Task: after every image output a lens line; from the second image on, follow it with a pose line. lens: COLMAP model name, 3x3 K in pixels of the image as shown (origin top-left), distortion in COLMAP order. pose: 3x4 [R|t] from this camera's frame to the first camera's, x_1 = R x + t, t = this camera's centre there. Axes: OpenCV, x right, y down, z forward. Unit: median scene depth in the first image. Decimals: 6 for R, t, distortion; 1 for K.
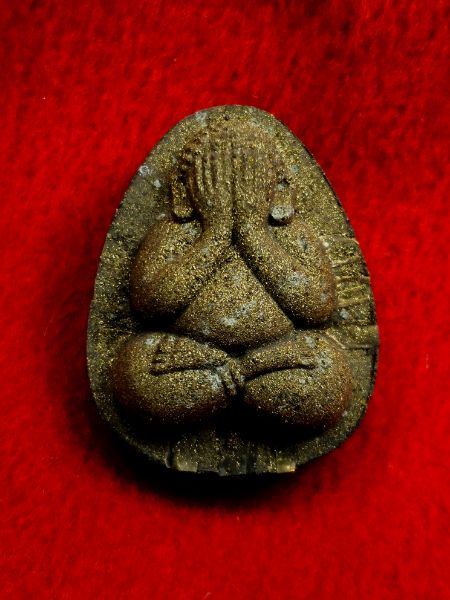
lens RADIAL K [[1055.9, 0, 223.6], [0, 1055.9, 301.2], [0, 0, 1]] dist [0.003320, 0.000000]
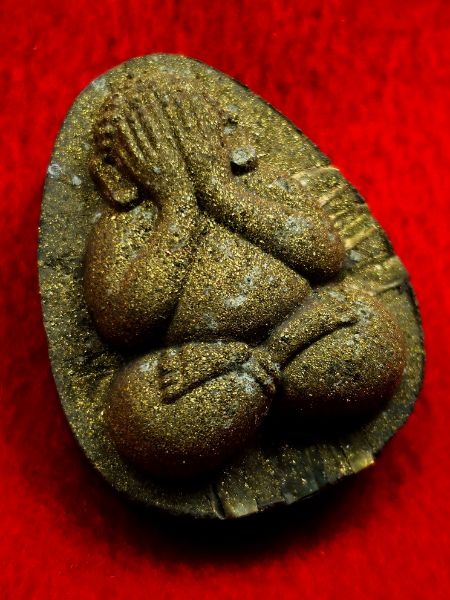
lens RADIAL K [[1055.9, 0, 227.5], [0, 1055.9, 300.3], [0, 0, 1]] dist [0.003320, 0.000000]
pose [[0.924064, -0.341997, 0.170717, -0.124269], [0.357901, 0.930958, -0.072272, 0.067297], [-0.134213, 0.127884, 0.982666, 0.234557]]
